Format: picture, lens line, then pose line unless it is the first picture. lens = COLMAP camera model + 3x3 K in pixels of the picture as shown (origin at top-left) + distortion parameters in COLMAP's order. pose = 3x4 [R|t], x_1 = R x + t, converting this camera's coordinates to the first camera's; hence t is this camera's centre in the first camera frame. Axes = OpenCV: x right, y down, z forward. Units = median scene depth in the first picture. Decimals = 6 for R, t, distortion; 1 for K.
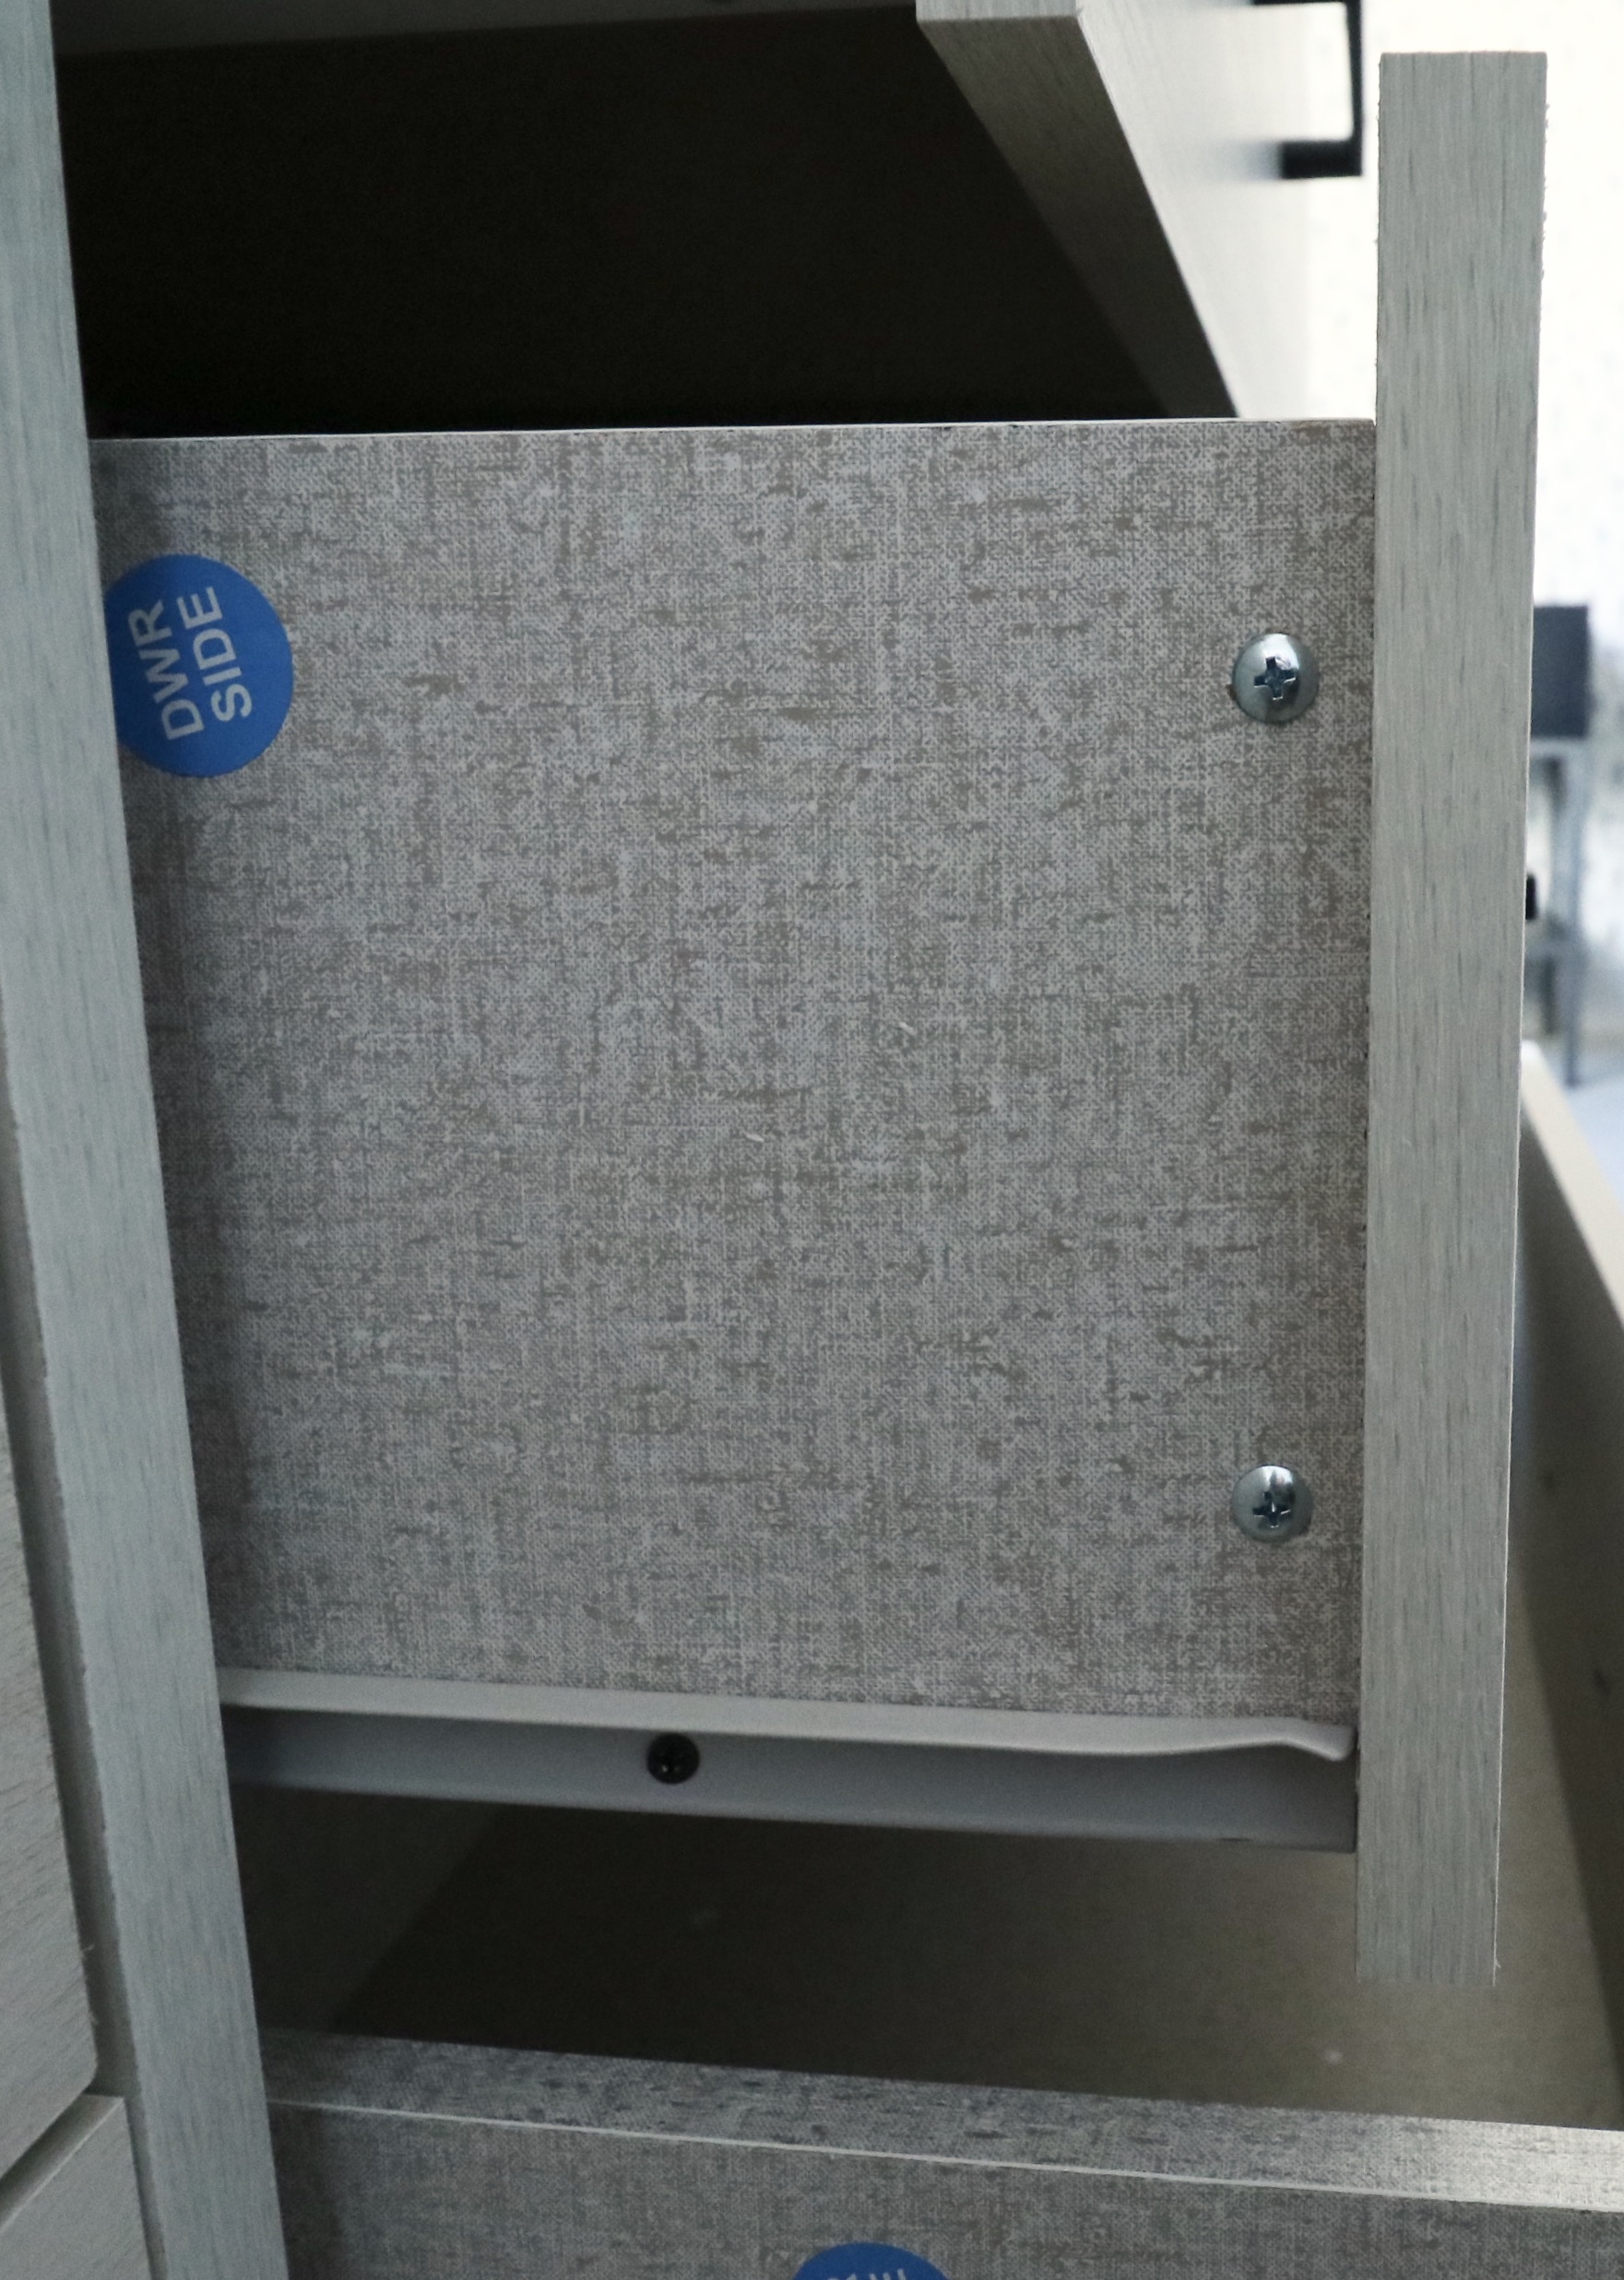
lens RADIAL K [[1381.9, 0, 814.4], [0, 1381.9, 1151.9], [0, 0, 1]] dist [-0.013744, -0.001774]
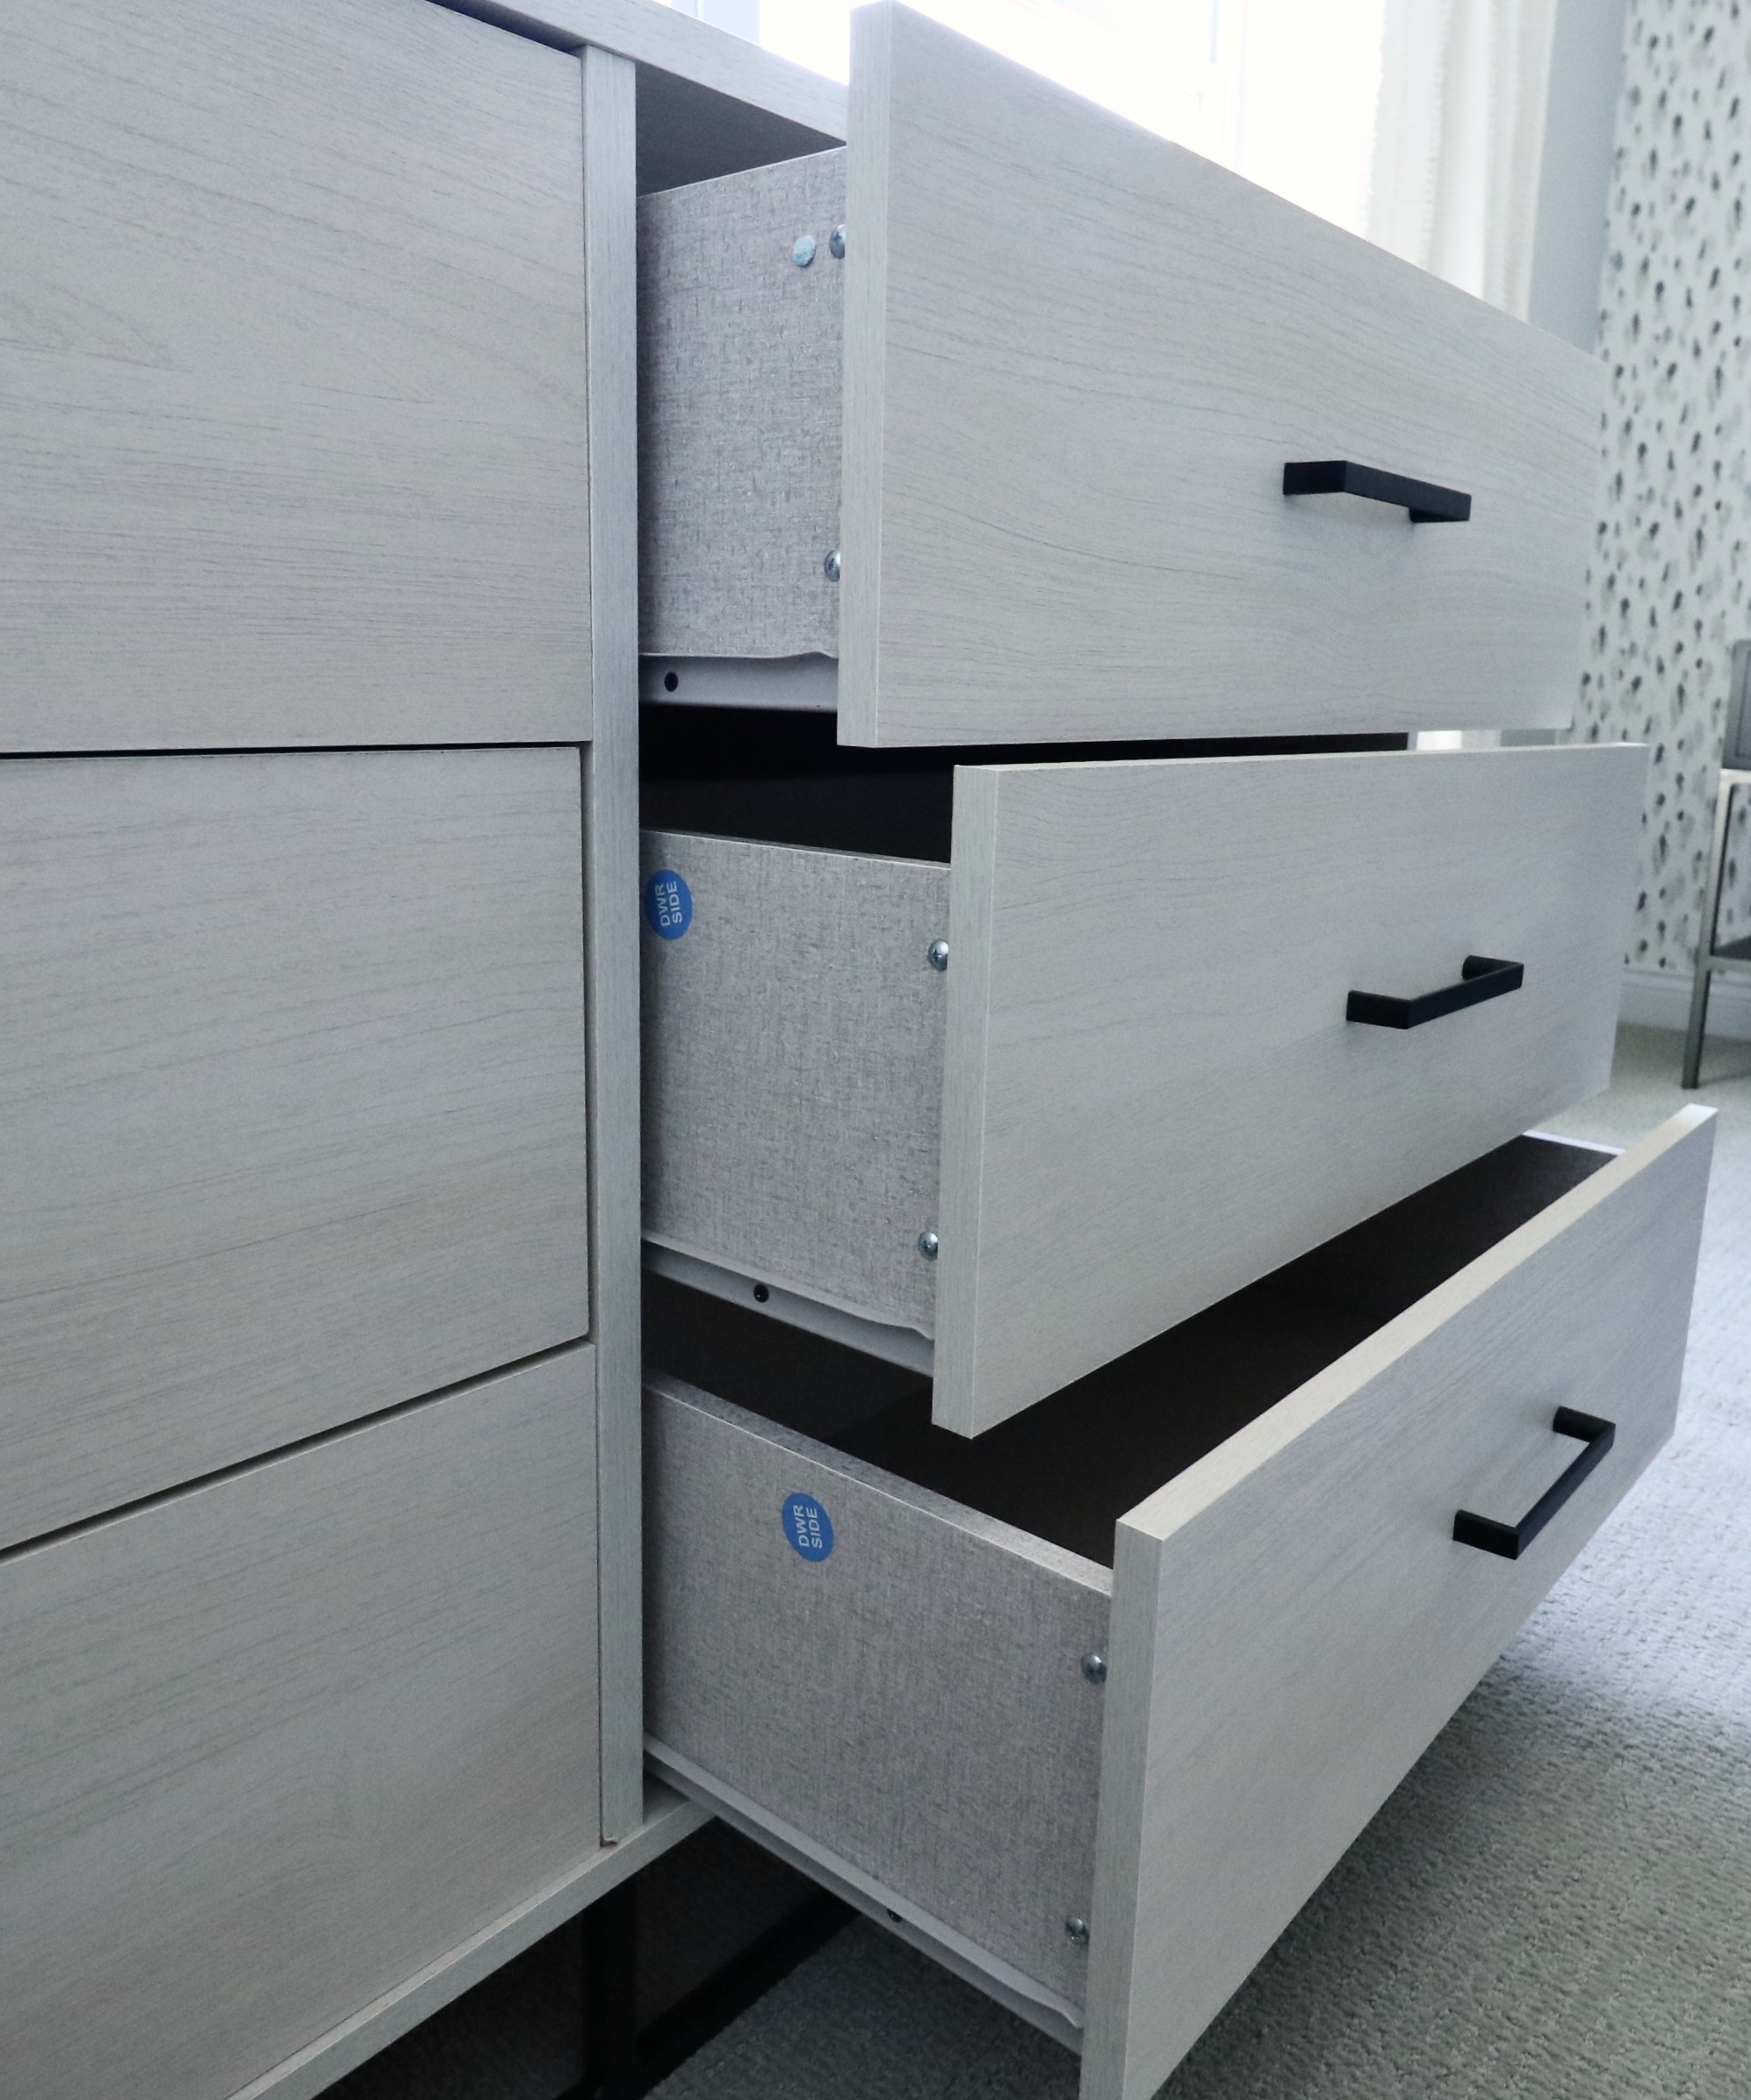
lens RADIAL K [[1610.6, 0, 874.5], [0, 1610.6, 1034.6], [0, 0, 1]] dist [-0.010982, -0.002281]
pose [[0.816774, 0.143884, -0.558728, 1.988256], [-0.127964, 0.989462, 0.067743, -0.366026], [0.562588, 0.016167, 0.826579, -1.728924]]
